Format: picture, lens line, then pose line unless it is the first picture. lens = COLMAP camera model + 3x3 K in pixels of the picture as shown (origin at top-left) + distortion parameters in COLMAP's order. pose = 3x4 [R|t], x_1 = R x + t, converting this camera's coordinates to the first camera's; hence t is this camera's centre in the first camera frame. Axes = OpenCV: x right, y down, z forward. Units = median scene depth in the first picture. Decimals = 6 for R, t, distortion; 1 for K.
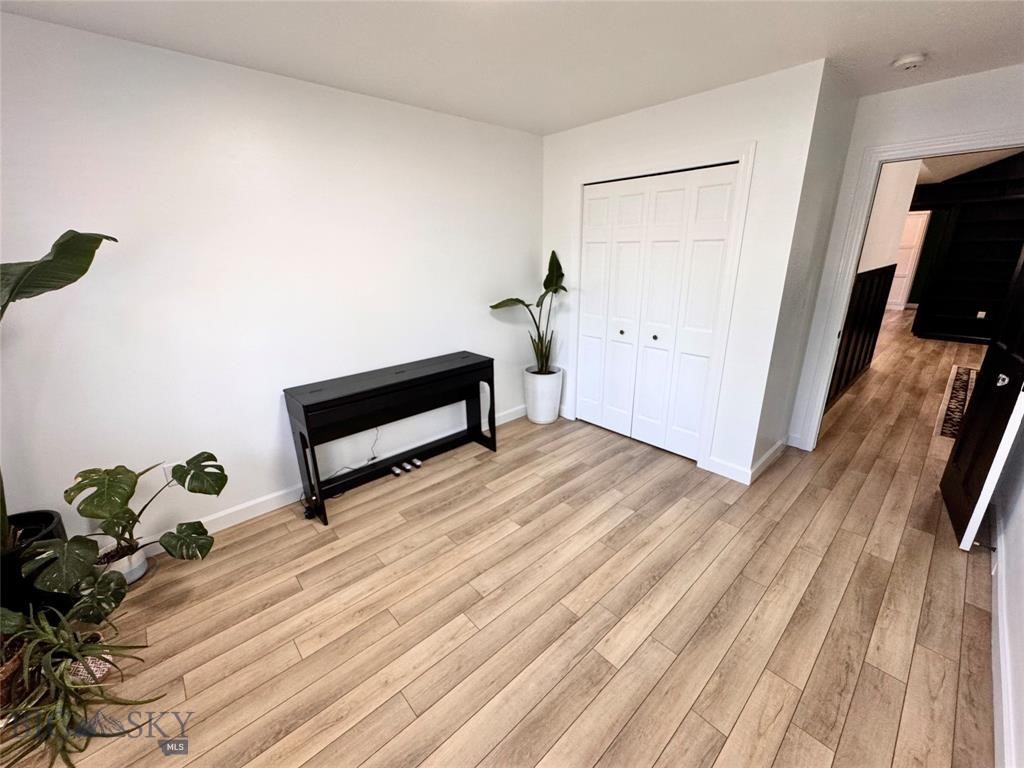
lens RADIAL K [[410.5, 0, 511.4], [0, 410.5, 385.7], [0, 0, 1]] dist [-0.002966, 0.000509]
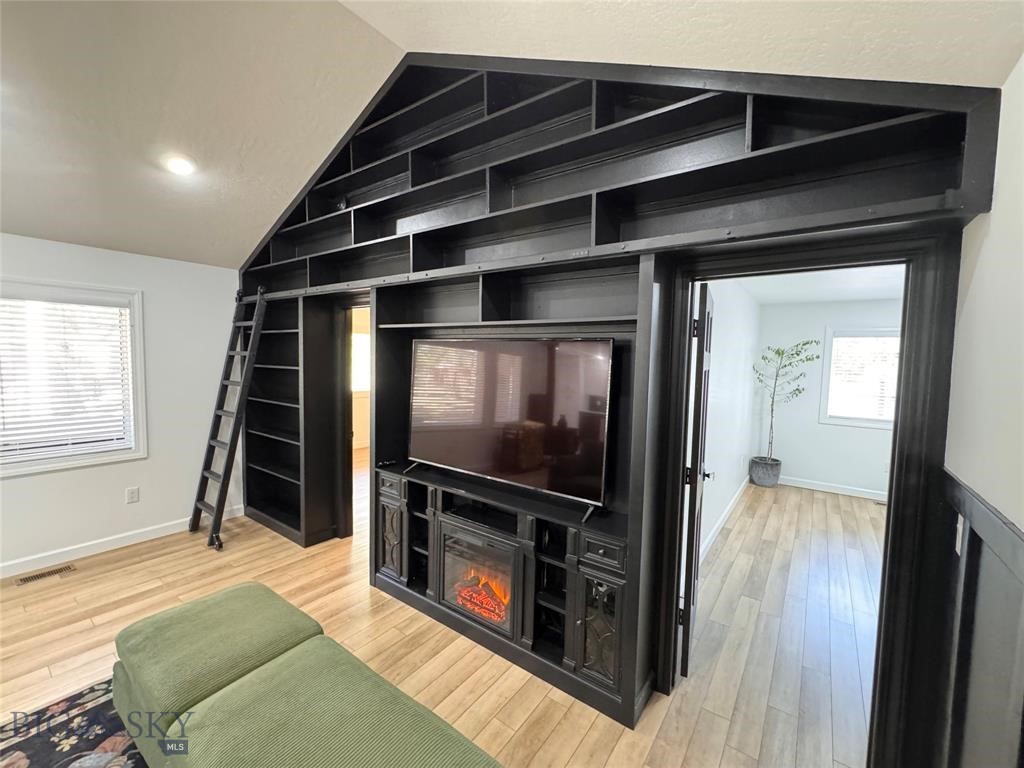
lens RADIAL K [[410.5, 0, 515.5], [0, 410.5, 388.5], [0, 0, 1]] dist [-0.002966, 0.000509]
pose [[-0.980874, 0.010931, -0.194337, 1.859842], [-0.065606, 0.921433, 0.382959, -0.662815], [0.183255, 0.388385, -0.903092, 1.761368]]
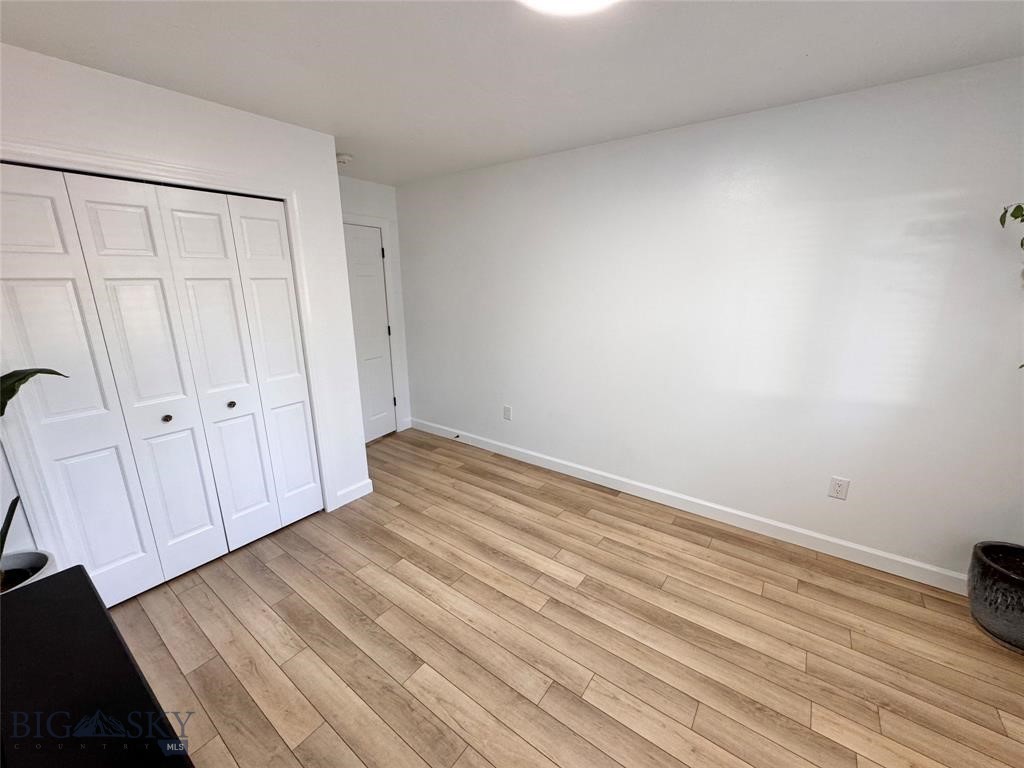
lens RADIAL K [[410.5, 0, 514.0], [0, 410.5, 383.2], [0, 0, 1]] dist [-0.002966, 0.000509]
pose [[-0.201399, -0.225795, 0.953129, -0.647839], [0.320681, 0.904242, 0.281975, -0.280681], [-0.925528, 0.362440, -0.109705, 0.840282]]
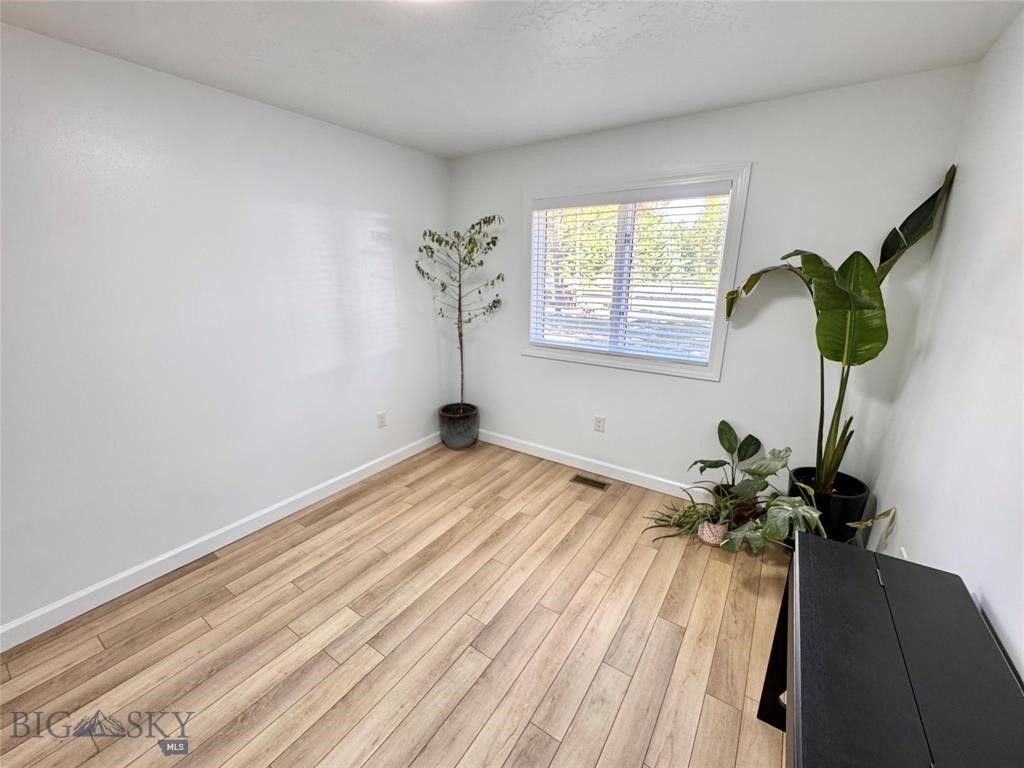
lens RADIAL K [[410.5, 0, 510.9], [0, 410.5, 384.4], [0, 0, 1]] dist [-0.002966, 0.000509]
pose [[-0.971328, 0.077135, -0.224884, 0.003831], [-0.063249, 0.827978, 0.557183, -0.430472], [0.229177, 0.555431, -0.799359, 1.271185]]
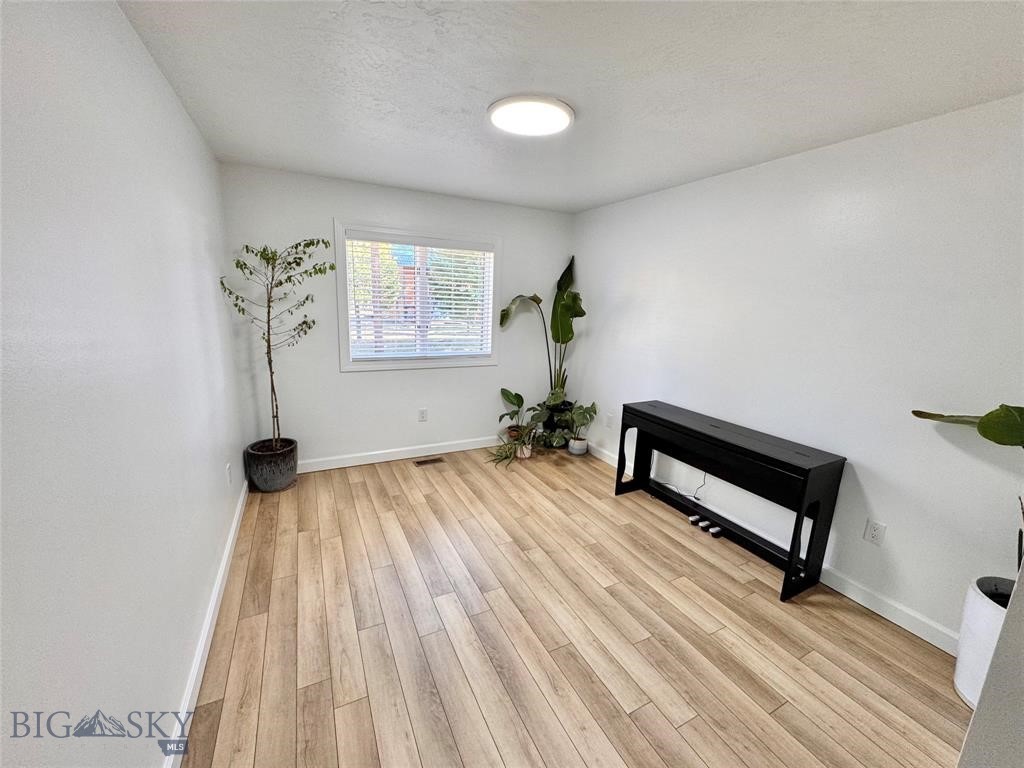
lens RADIAL K [[410.5, 0, 512.1], [0, 410.5, 381.1], [0, 0, 1]] dist [-0.002966, 0.000509]
pose [[-0.264678, 0.197493, -0.943897, 0.974504], [-0.336461, 0.898383, 0.282317, -0.309727], [0.903736, 0.392307, -0.171334, 0.870605]]
